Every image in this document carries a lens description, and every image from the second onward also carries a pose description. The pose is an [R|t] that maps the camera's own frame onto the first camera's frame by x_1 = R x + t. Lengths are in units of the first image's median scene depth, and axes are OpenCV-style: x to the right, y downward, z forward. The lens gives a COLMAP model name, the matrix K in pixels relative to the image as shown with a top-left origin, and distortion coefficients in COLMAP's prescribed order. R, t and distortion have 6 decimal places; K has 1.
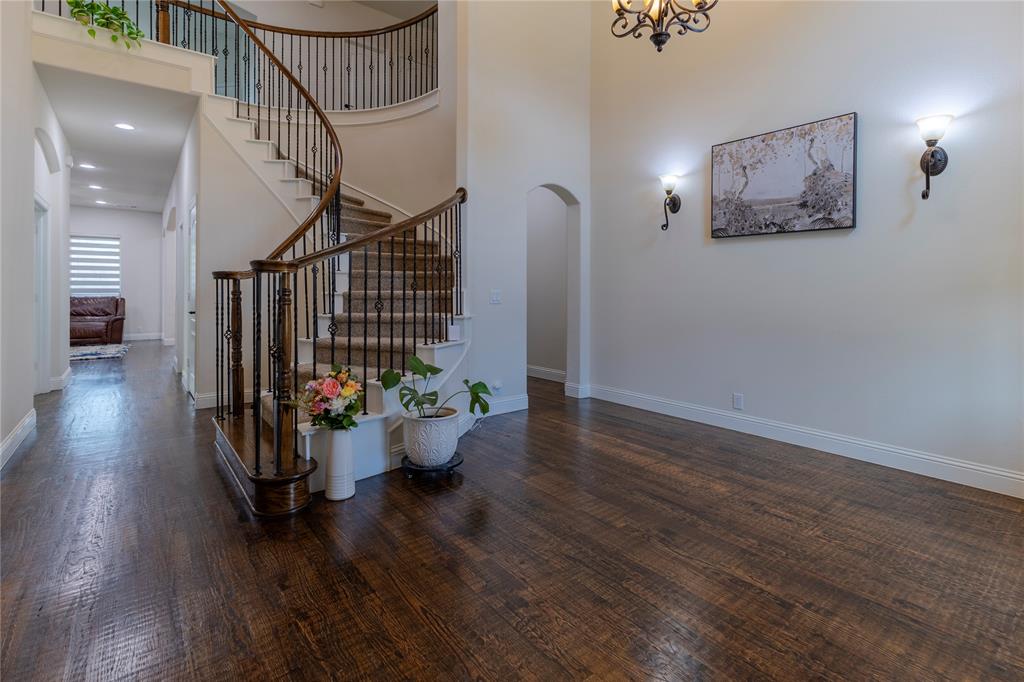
lens RADIAL K [[481.7, 0, 529.8], [0, 481.7, 291.3], [0, 0, 1]] dist [-0.002109, 0.000496]
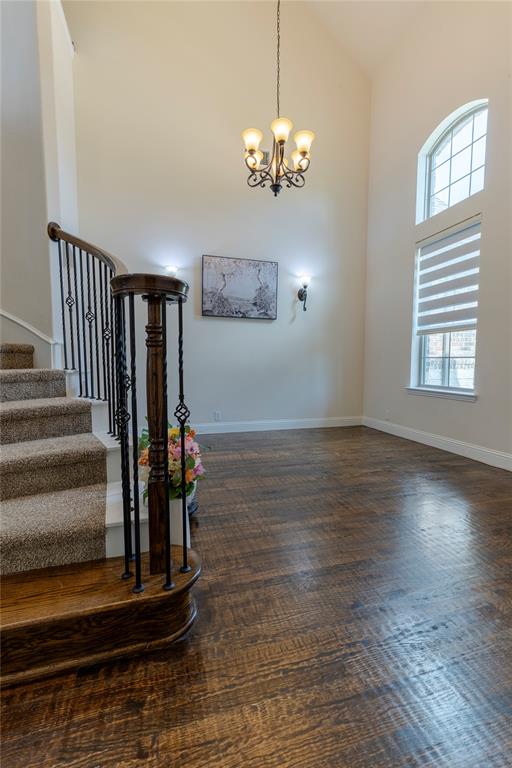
lens RADIAL K [[332.3, 0, 256.0], [0, 332.3, 384.0], [0, 0, 1]] dist [-0.000118, 0.000153]
pose [[0.395144, -0.071901, 0.915801, -0.606819], [-0.002167, 0.996856, 0.079200, 0.027247], [-0.918616, -0.033280, 0.393746, 0.449666]]
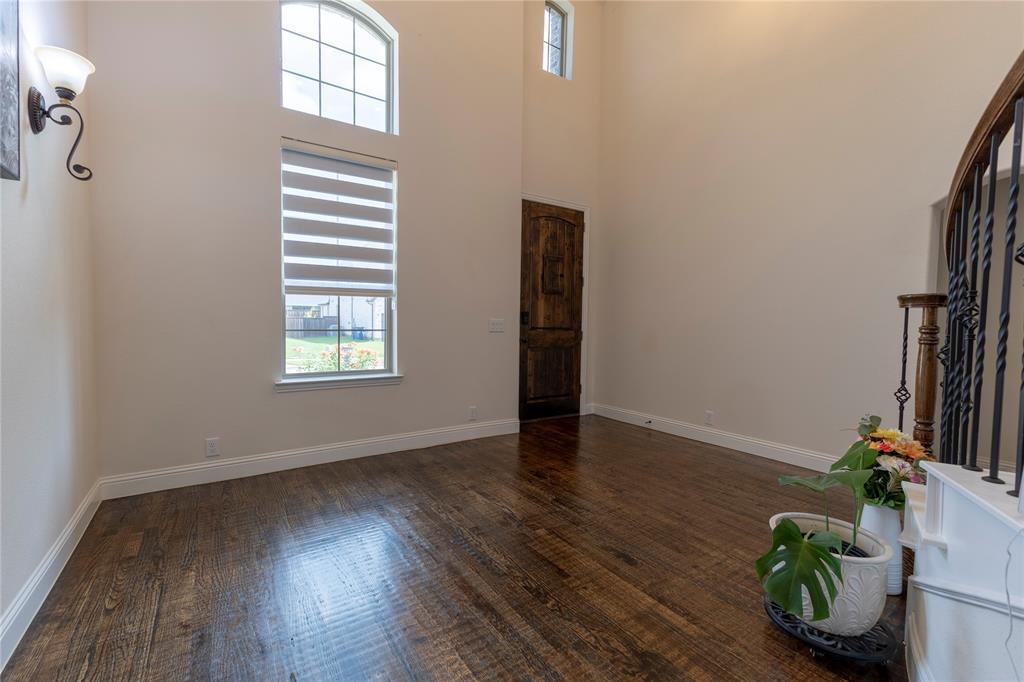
lens RADIAL K [[443.0, 0, 512.0], [0, 443.0, 341.0], [0, 0, 1]] dist [-0.000118, 0.000153]
pose [[-0.995363, -0.025687, 0.092698, 0.106205], [-0.021870, 0.998880, 0.041951, -0.000353], [-0.093672, 0.039730, -0.994810, 1.249703]]
